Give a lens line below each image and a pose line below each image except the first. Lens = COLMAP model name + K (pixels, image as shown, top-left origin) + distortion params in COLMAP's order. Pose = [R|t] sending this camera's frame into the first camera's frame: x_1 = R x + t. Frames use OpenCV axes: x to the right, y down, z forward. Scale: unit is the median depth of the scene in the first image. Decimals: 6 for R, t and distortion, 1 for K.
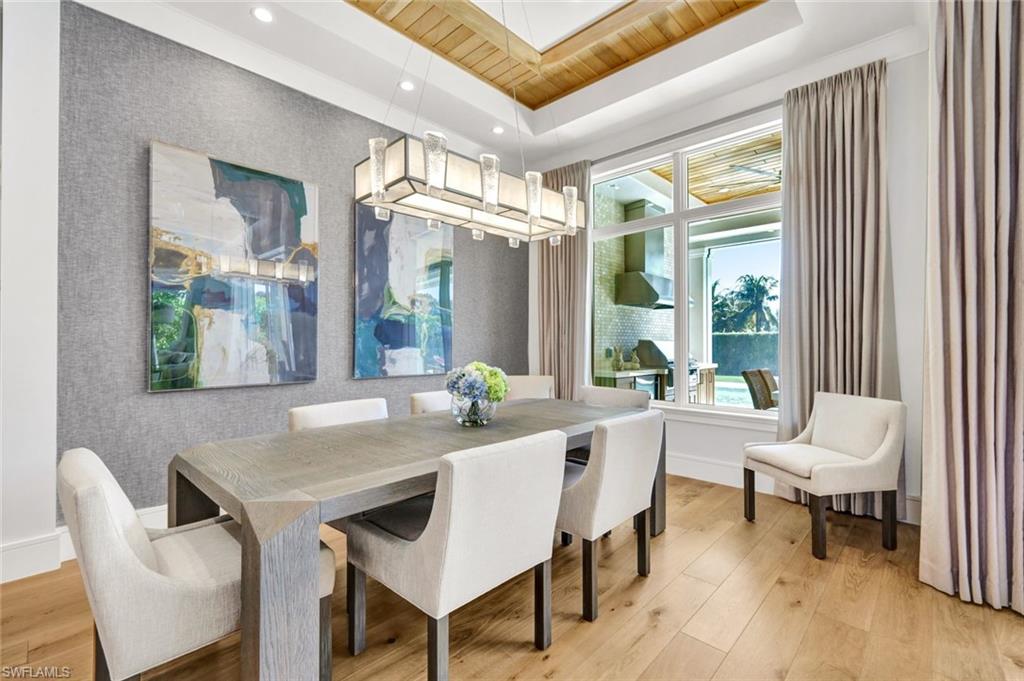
lens RADIAL K [[444.7, 0, 509.8], [0, 444.7, 343.5], [0, 0, 1]] dist [0.011639, 0.000182]
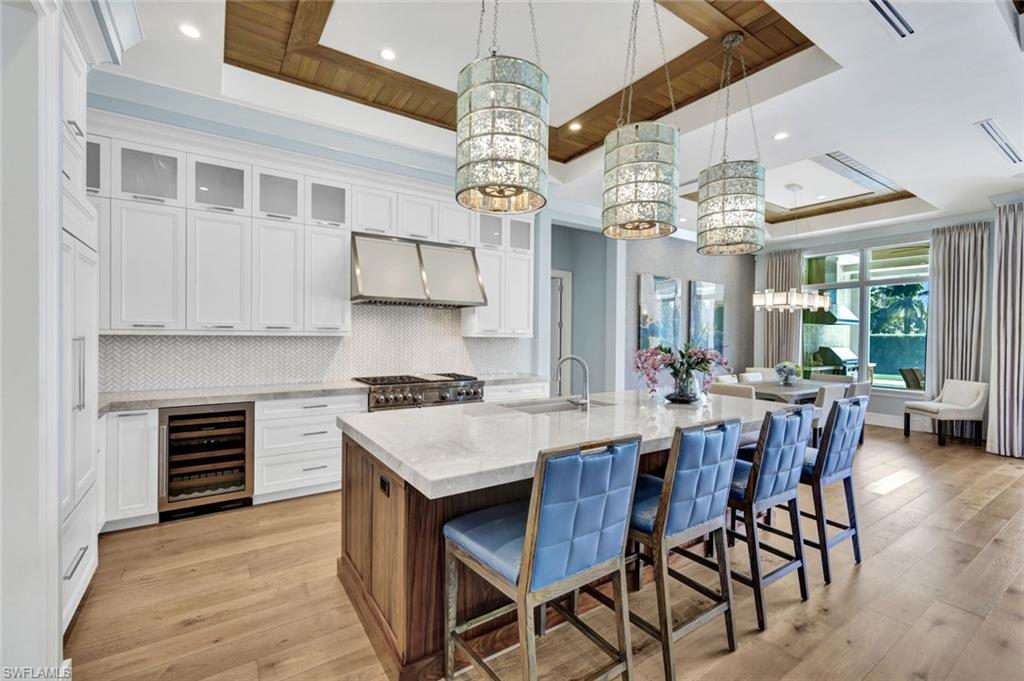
lens RADIAL K [[444.7, 0, 512.3], [0, 444.7, 341.0], [0, 0, 1]] dist [0.011639, 0.000182]
pose [[0.977632, 0.013061, -0.209917, -0.686595], [-0.010812, 0.999871, 0.011860, -0.056733], [0.210045, -0.009325, 0.977647, -1.185306]]
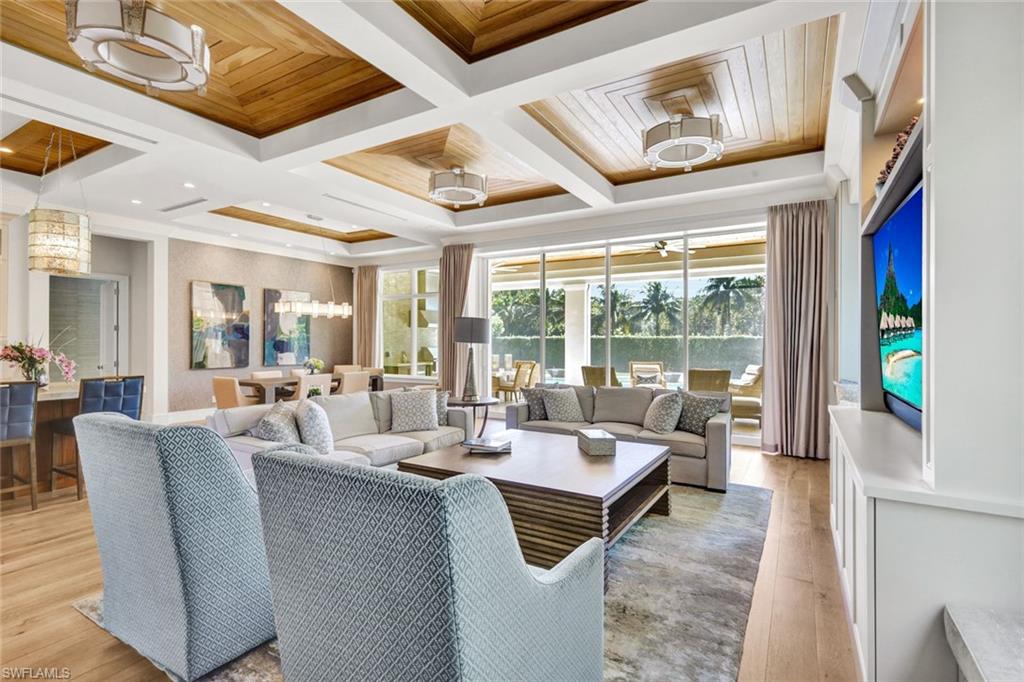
lens RADIAL K [[485.3, 0, 515.1], [0, 485.3, 341.4], [0, 0, 1]] dist [0.001479, 0.000061]
pose [[0.972818, 0.004979, 0.231517, 0.330890], [-0.005454, 0.999984, 0.001413, -0.058384], [-0.231506, -0.002638, 0.972830, -1.713777]]
